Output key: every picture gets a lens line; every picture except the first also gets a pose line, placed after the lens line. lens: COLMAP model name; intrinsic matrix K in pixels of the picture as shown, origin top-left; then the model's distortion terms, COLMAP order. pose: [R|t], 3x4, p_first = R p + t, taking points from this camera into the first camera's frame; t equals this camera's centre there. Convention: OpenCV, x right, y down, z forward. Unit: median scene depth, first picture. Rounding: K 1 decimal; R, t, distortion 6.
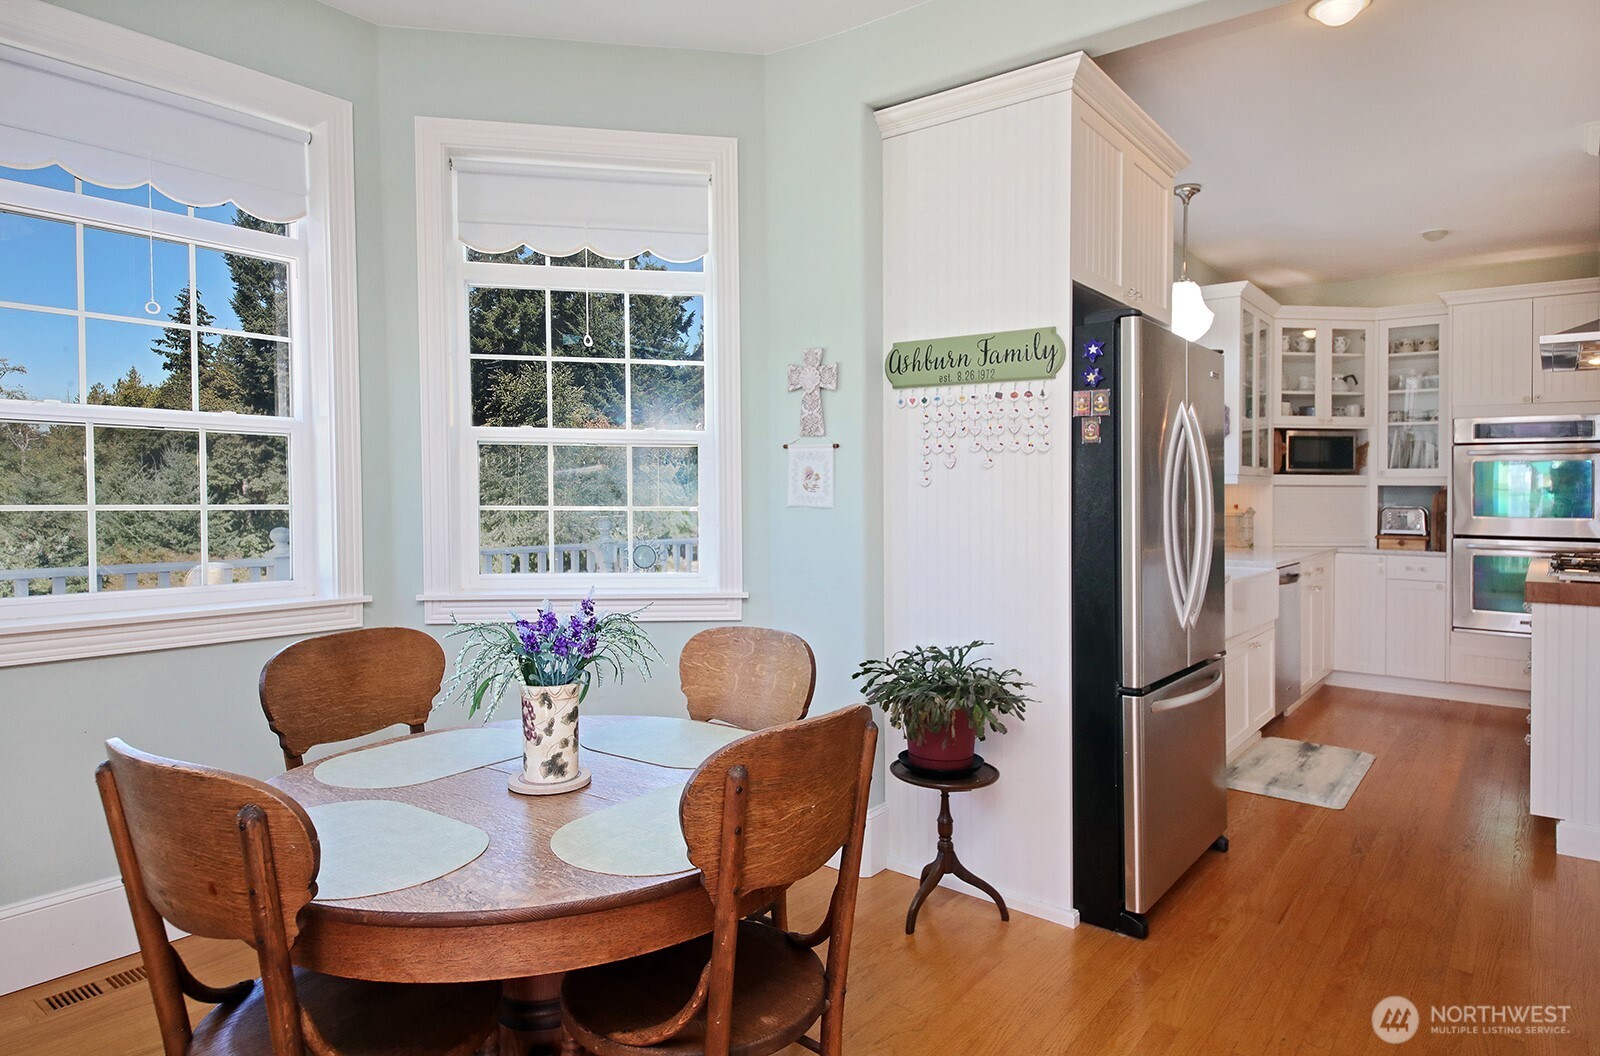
lens RADIAL K [[948.8, 0, 796.7], [0, 948.8, 498.6], [0, 0, 1]] dist [0.024213, -0.002599]
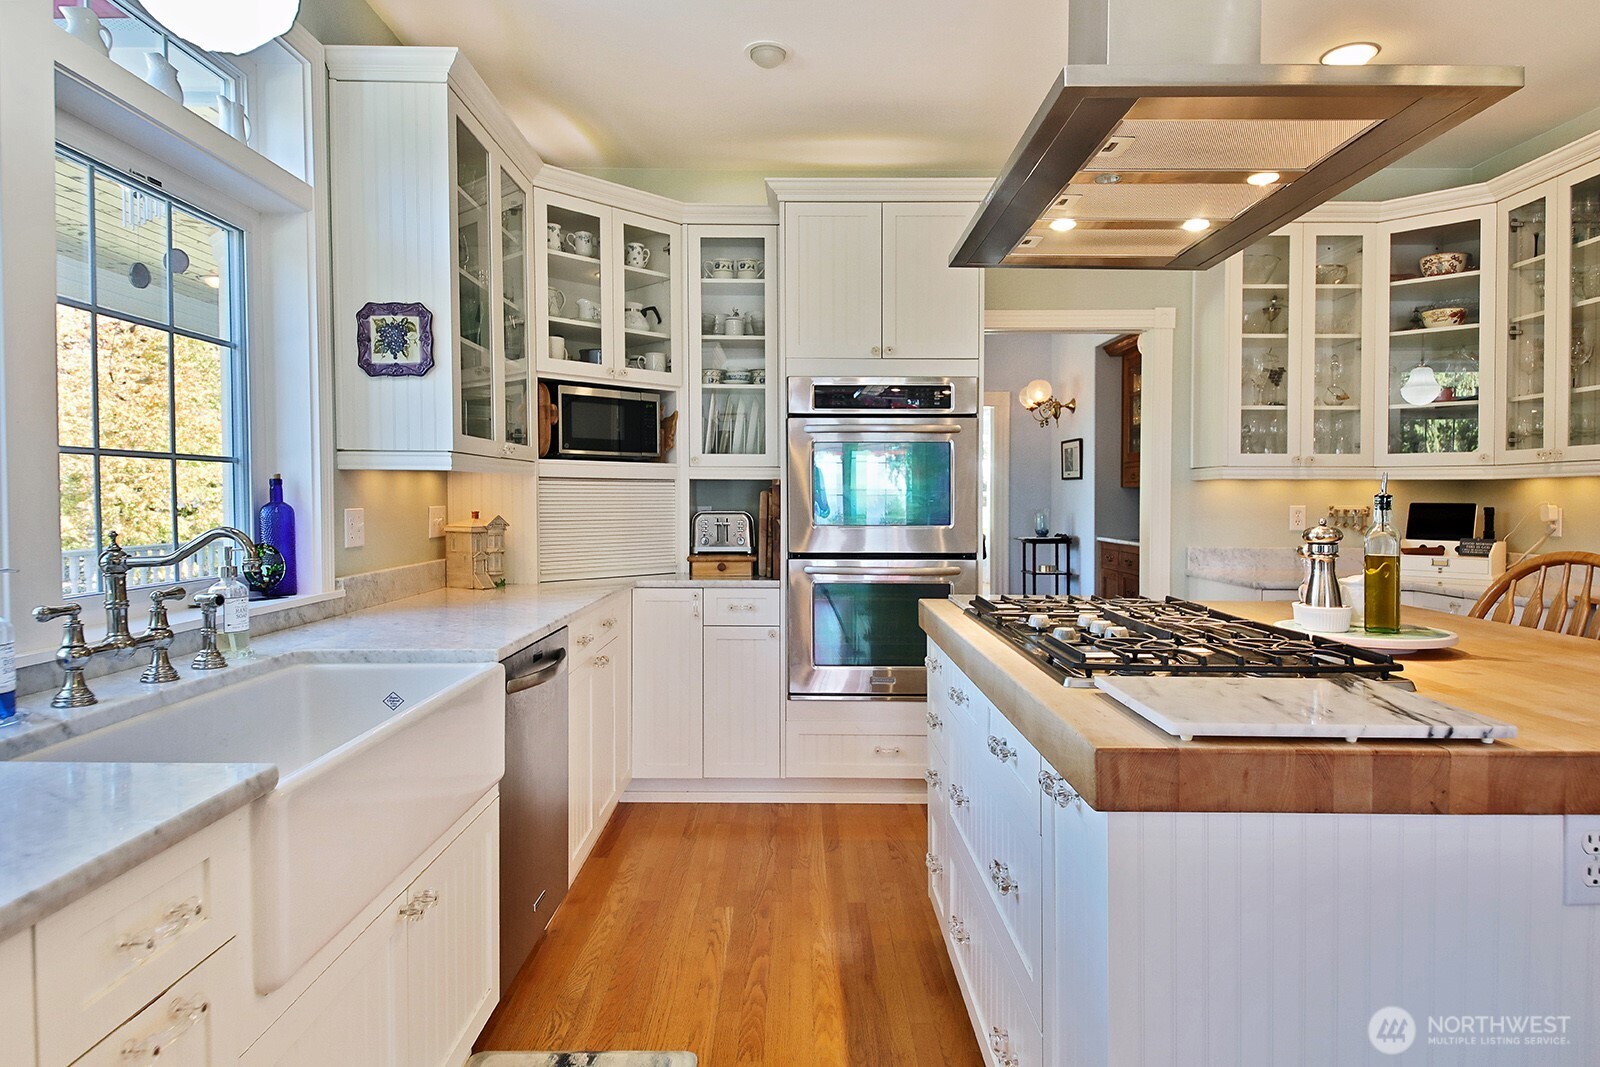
lens RADIAL K [[948.8, 0, 800.1], [0, 948.8, 527.0], [0, 0, 1]] dist [0.024213, -0.002599]
pose [[0.783467, -0.025503, 0.620910, 0.264362], [0.007025, 0.999457, 0.032188, -0.001336], [-0.621394, -0.020856, 0.783221, 0.447441]]
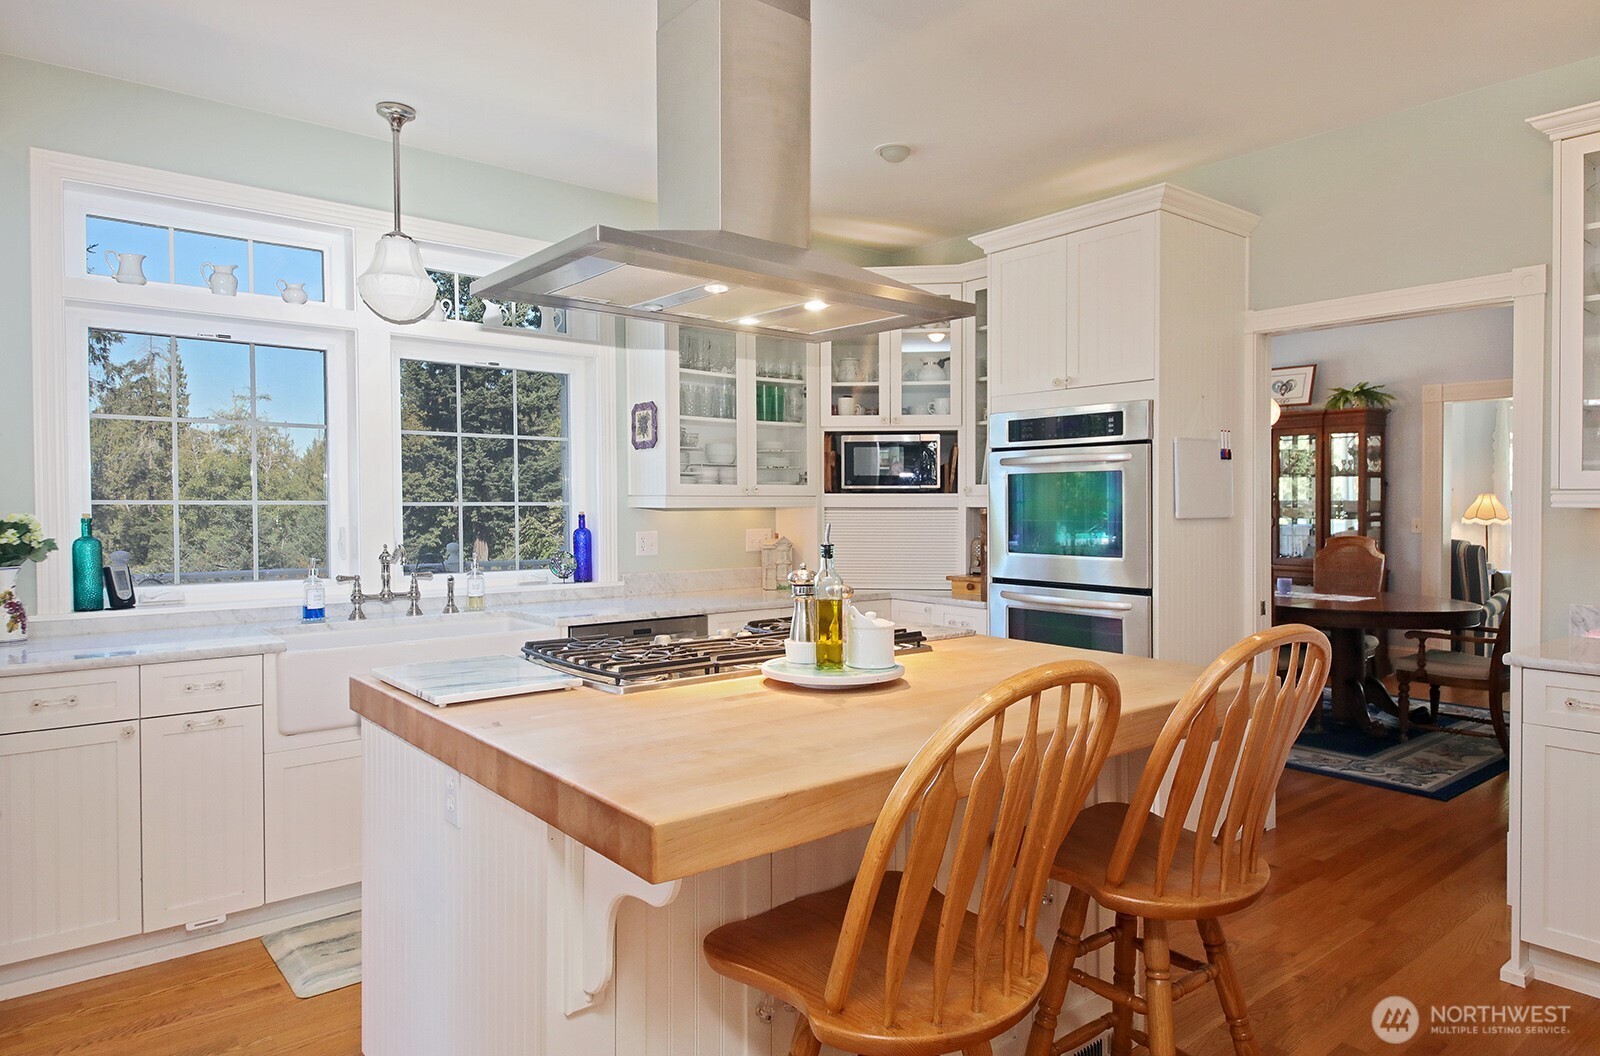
lens RADIAL K [[985.4, 0, 804.8], [0, 985.4, 520.3], [0, 0, 1]] dist [0.056832, 0.000404]
pose [[0.974892, -0.004094, -0.222640, 0.659058], [0.006369, 0.999935, 0.009497, -0.011857], [0.222587, -0.010677, 0.974854, 0.237453]]
